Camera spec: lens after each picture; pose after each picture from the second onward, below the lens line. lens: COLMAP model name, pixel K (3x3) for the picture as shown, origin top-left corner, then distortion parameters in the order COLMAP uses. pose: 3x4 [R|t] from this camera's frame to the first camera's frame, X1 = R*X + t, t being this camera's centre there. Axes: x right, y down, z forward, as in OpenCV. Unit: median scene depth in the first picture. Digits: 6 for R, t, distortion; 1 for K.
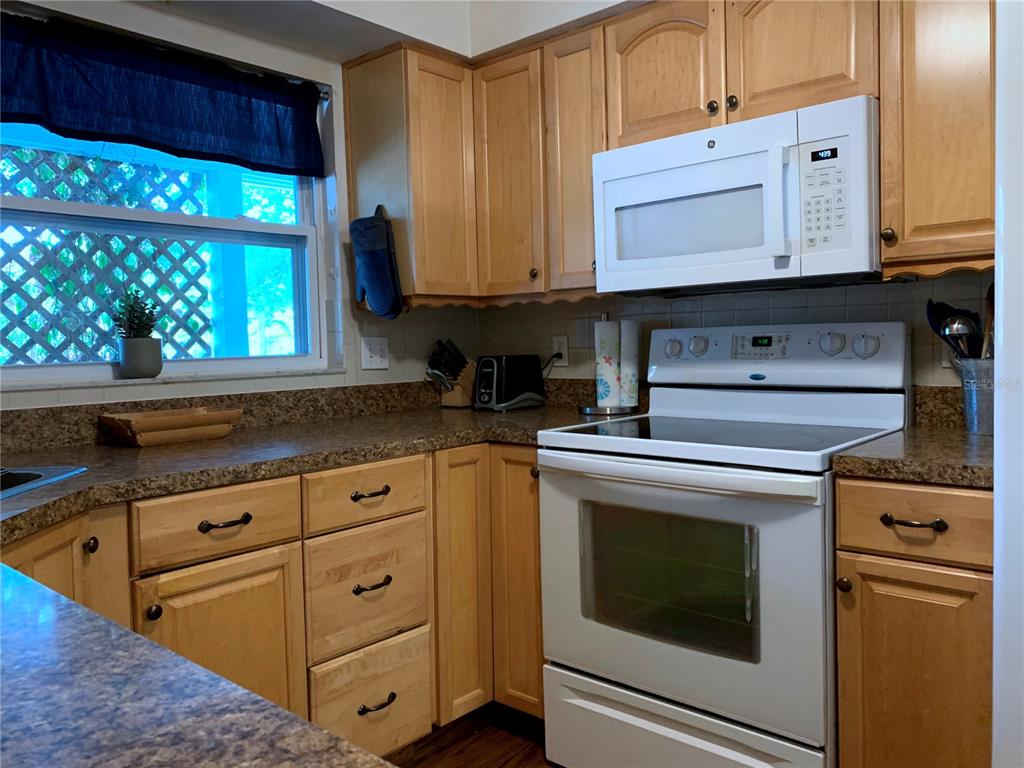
lens RADIAL K [[768.9, 0, 516.2], [0, 768.9, 378.7], [0, 0, 1]] dist [0.031307, -0.060195]
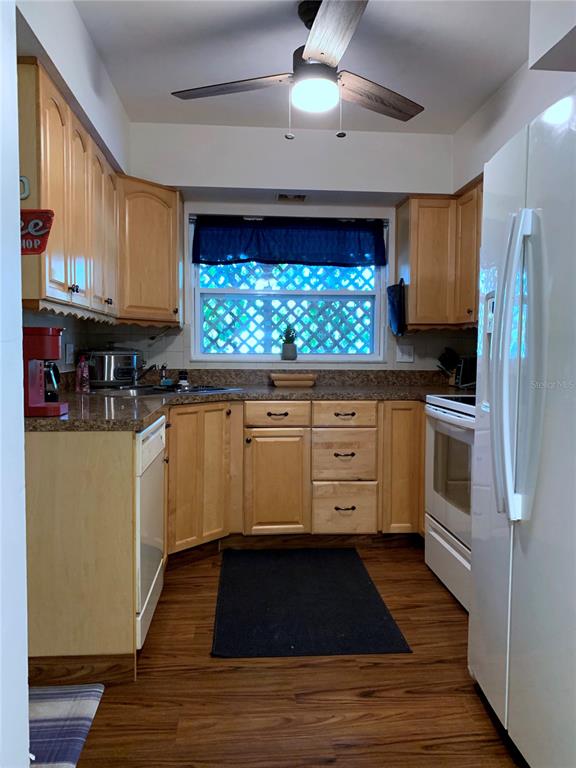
lens RADIAL K [[576.7, 0, 287.1], [0, 576.7, 383.8], [0, 0, 1]] dist [0.031307, -0.060195]
pose [[0.714863, 0.068026, -0.695948, 0.776728], [-0.057699, 0.997601, 0.038244, 0.004437], [0.696880, 0.012816, 0.717073, -0.302631]]
